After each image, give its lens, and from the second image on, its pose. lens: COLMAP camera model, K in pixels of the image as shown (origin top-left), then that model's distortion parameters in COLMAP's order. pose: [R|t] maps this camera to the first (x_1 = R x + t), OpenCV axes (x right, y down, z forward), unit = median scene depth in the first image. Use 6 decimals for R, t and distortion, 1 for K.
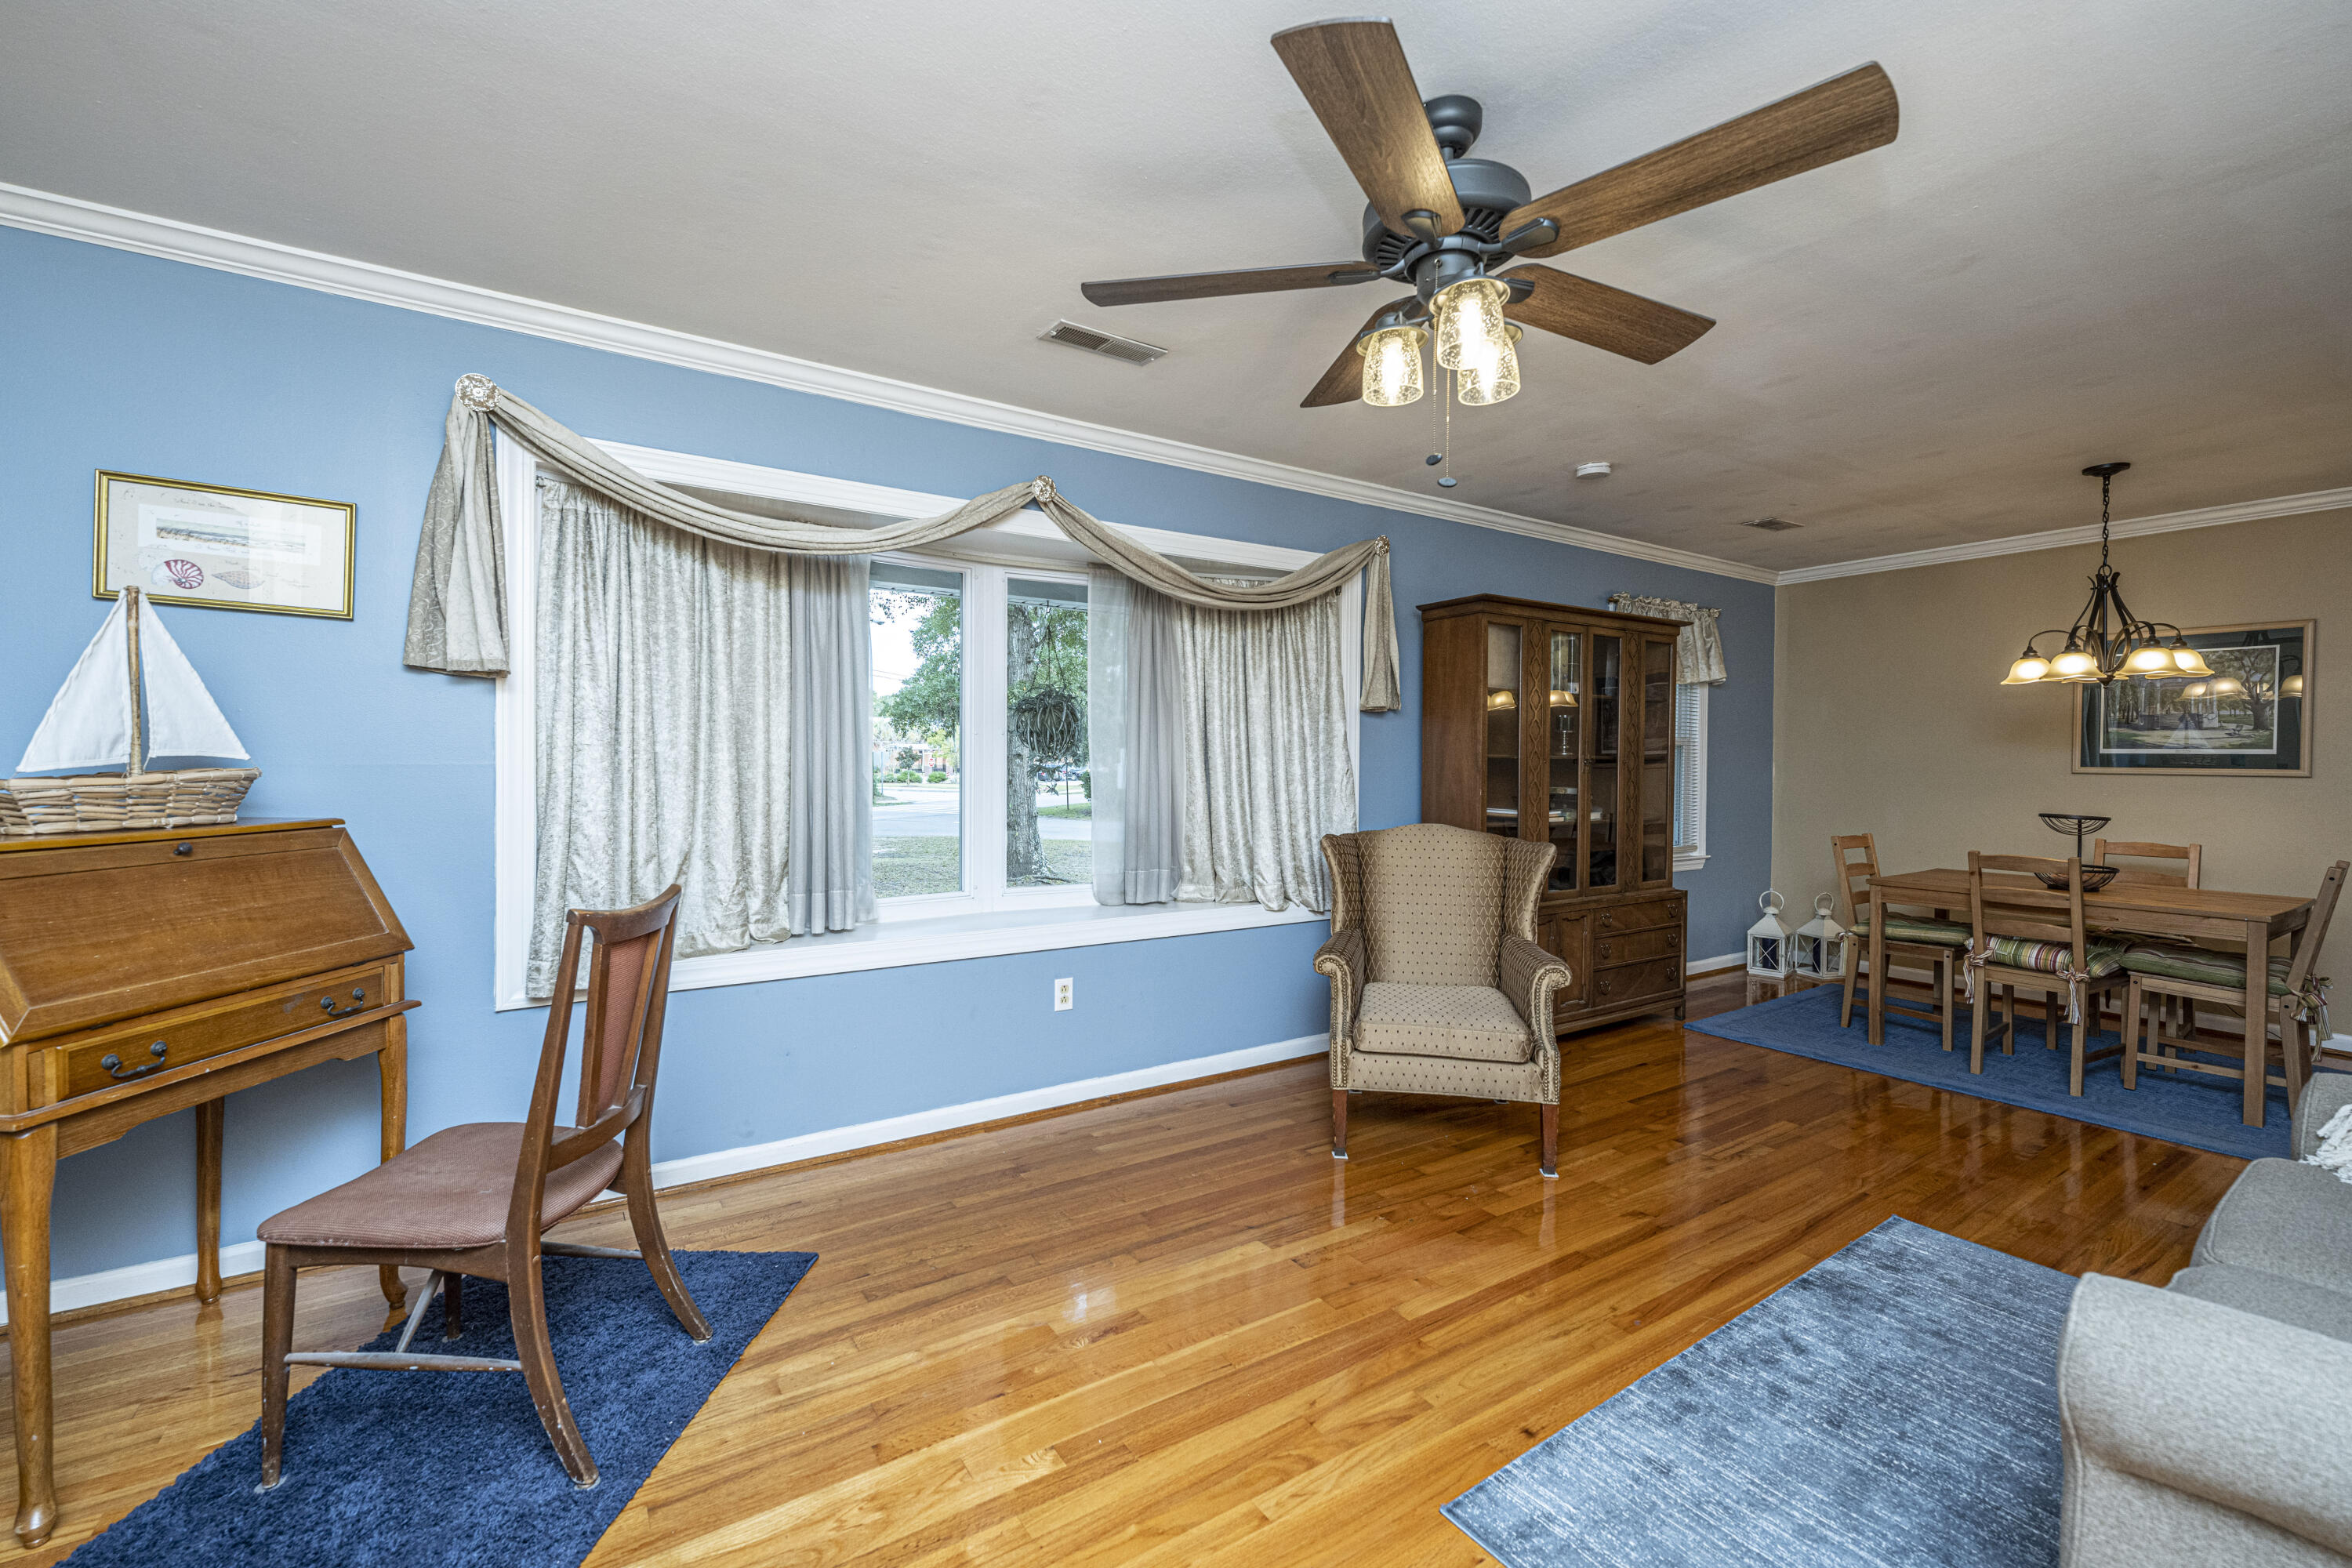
lens RADIAL K [[950.1, 0, 1181.0], [0, 950.1, 760.3], [0, 0, 1]] dist [-0.001105, -0.000506]
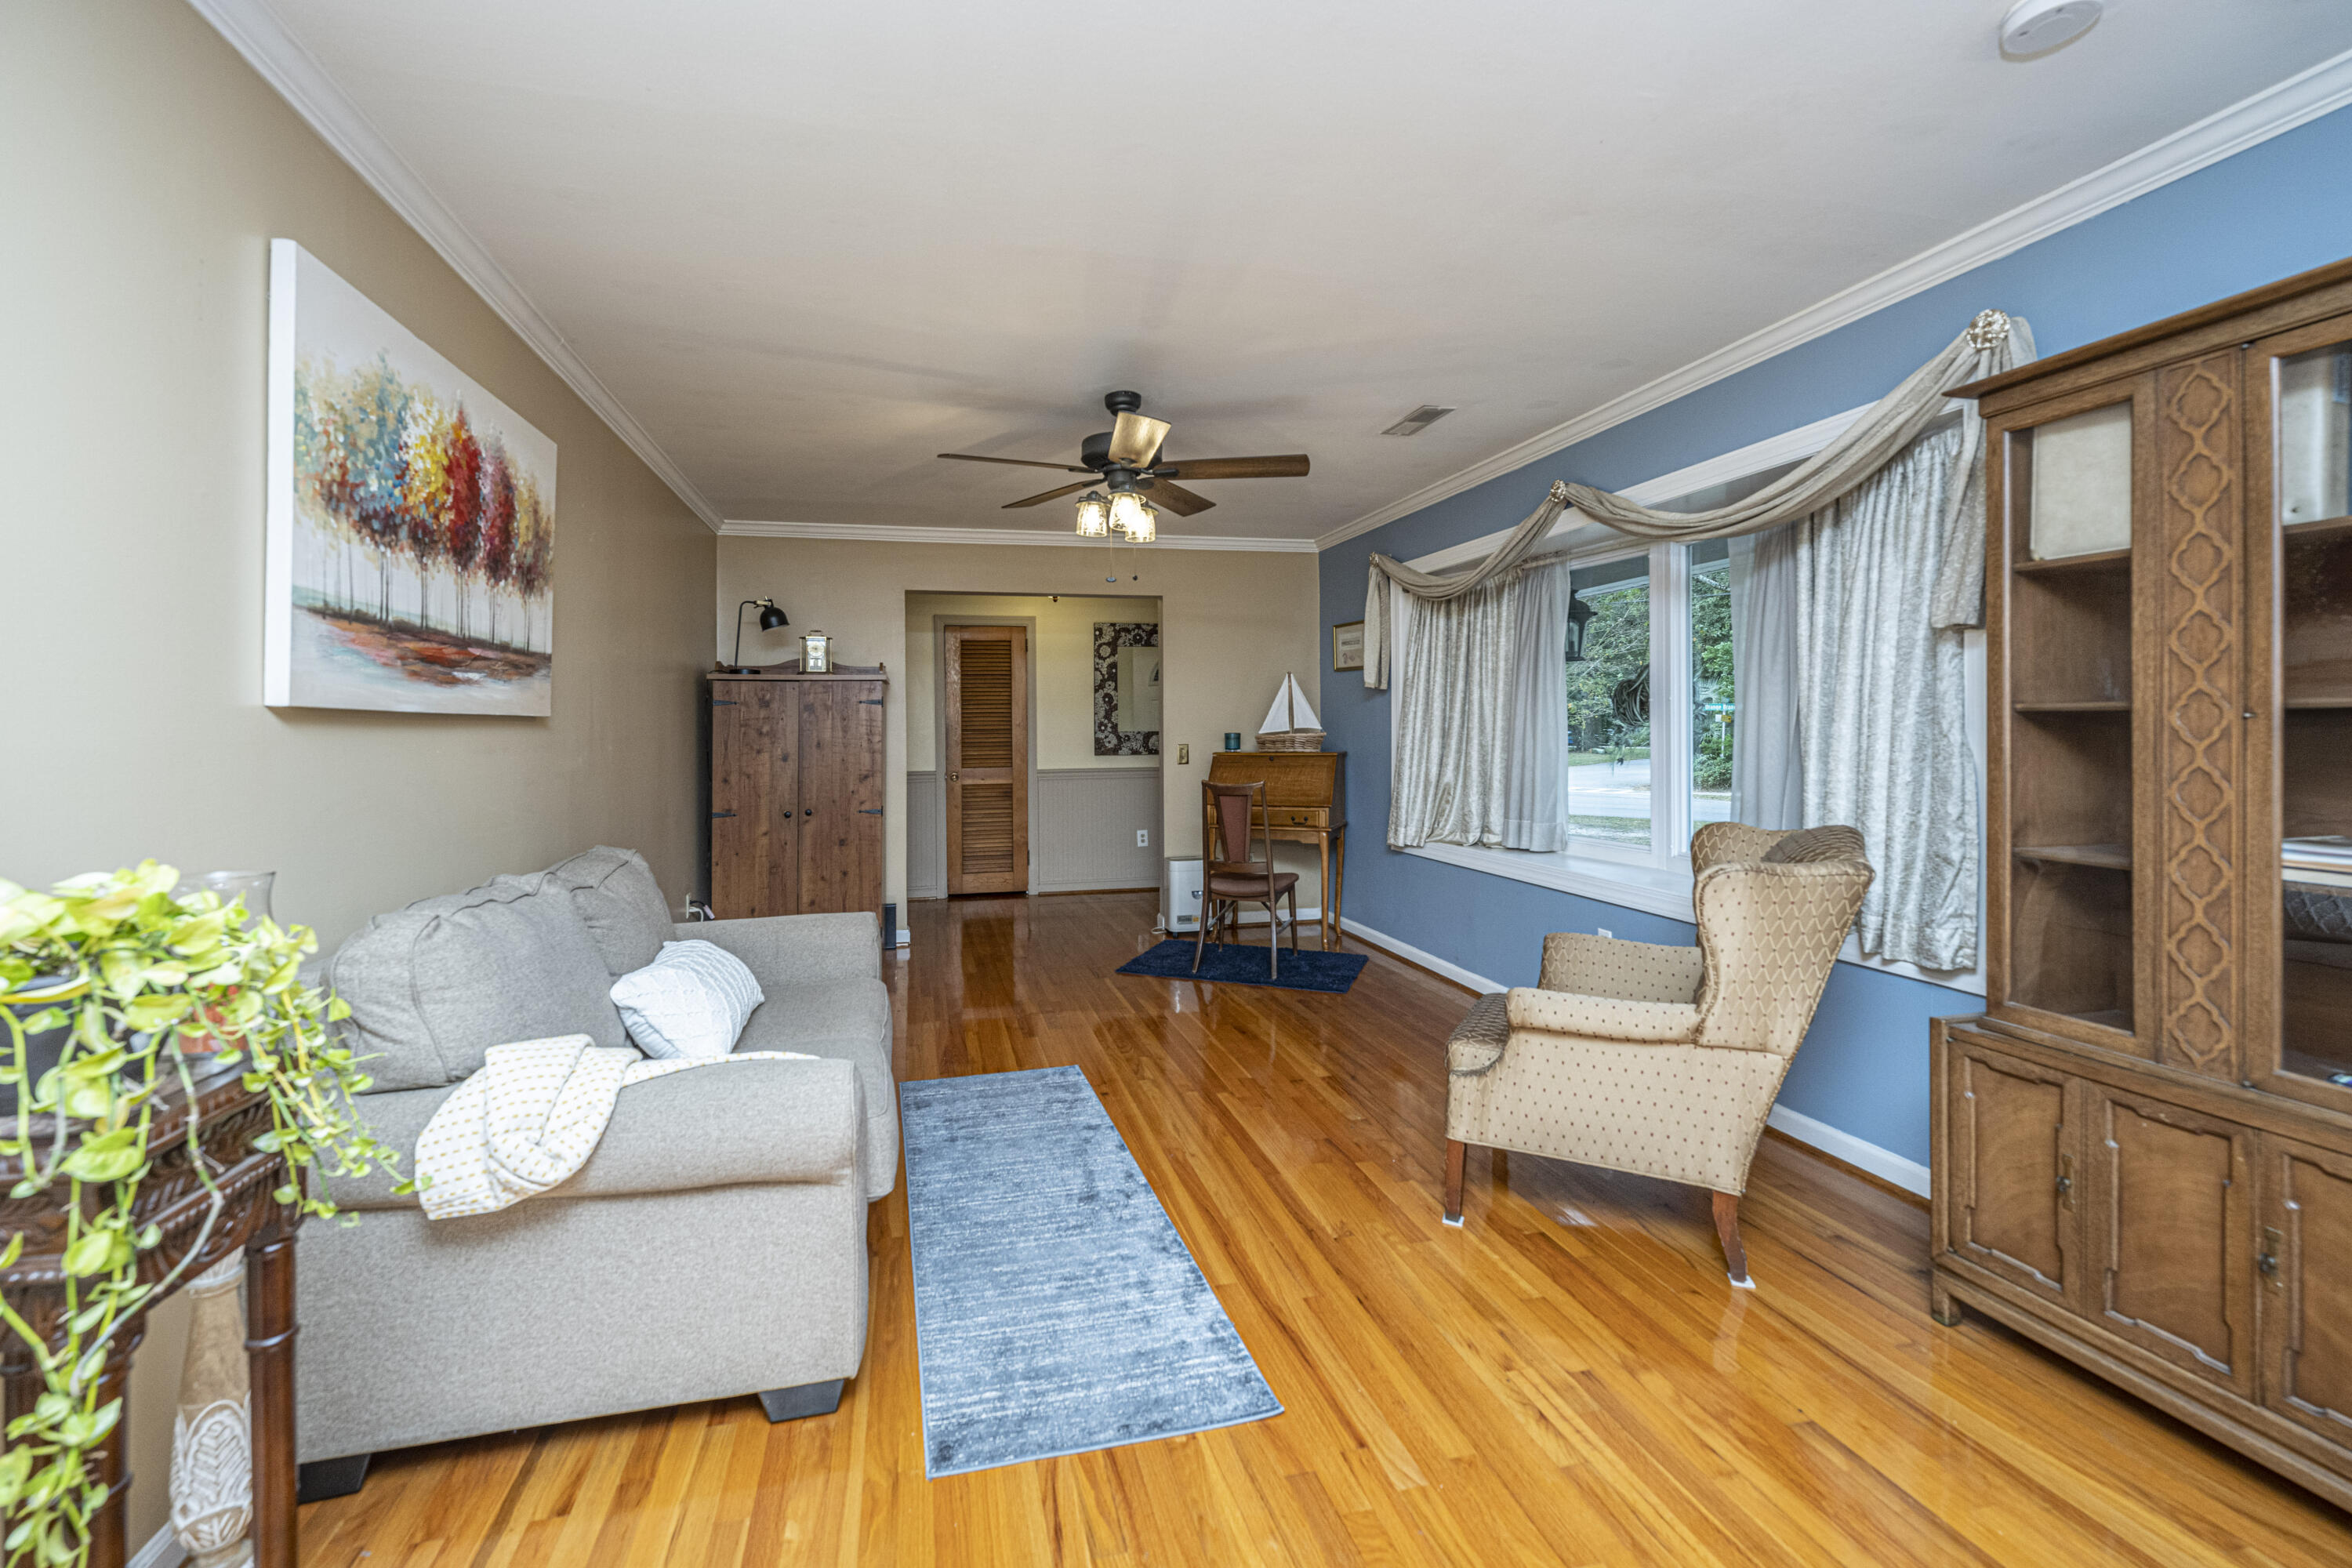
lens RADIAL K [[987.0, 0, 1161.0], [0, 987.0, 774.7], [0, 0, 1]] dist [-0.001904, -0.000176]
pose [[-0.317732, 0.043149, -0.947198, 1.294031], [0.006247, 0.999038, 0.043415, 0.002651], [0.948160, 0.007877, -0.317696, 1.040249]]
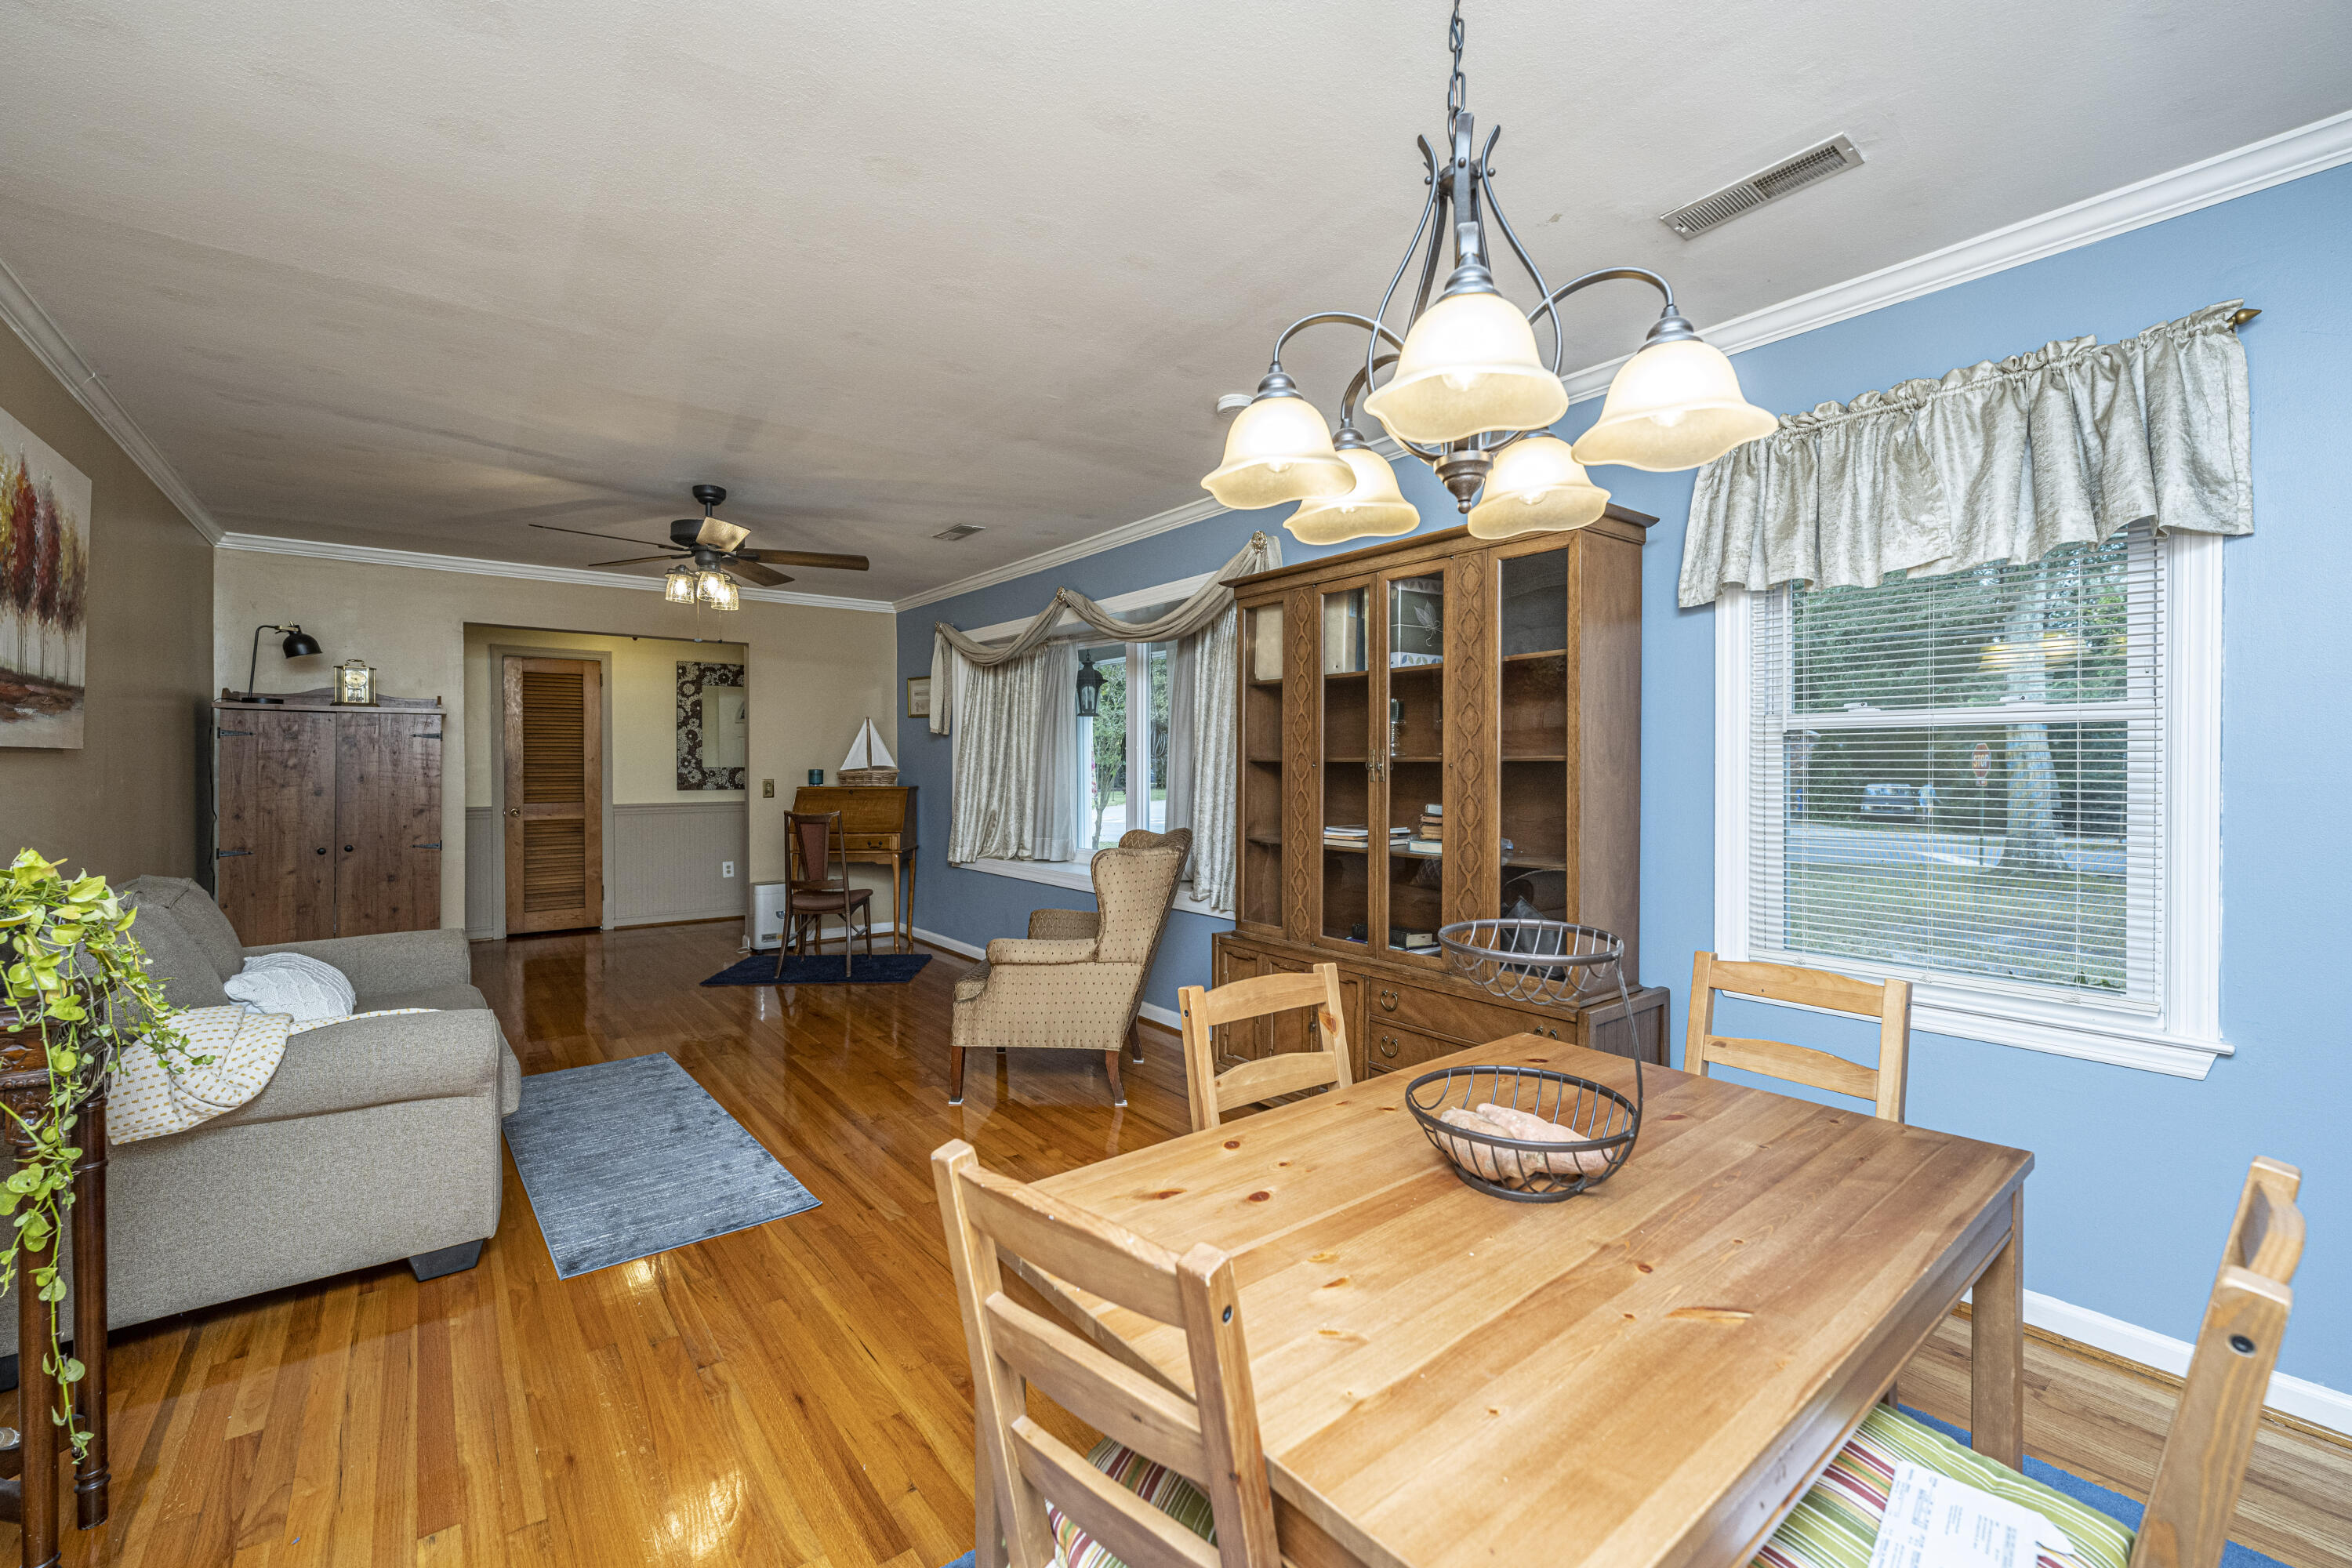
lens RADIAL K [[1006.6, 0, 1183.3], [0, 1006.6, 783.9], [0, 0, 1]] dist [0.000182, 0.000204]
pose [[0.080339, 0.016227, -0.996635, 1.725006], [-0.001852, 0.999868, 0.016131, -0.000008], [0.996766, 0.000549, 0.080359, 1.200091]]
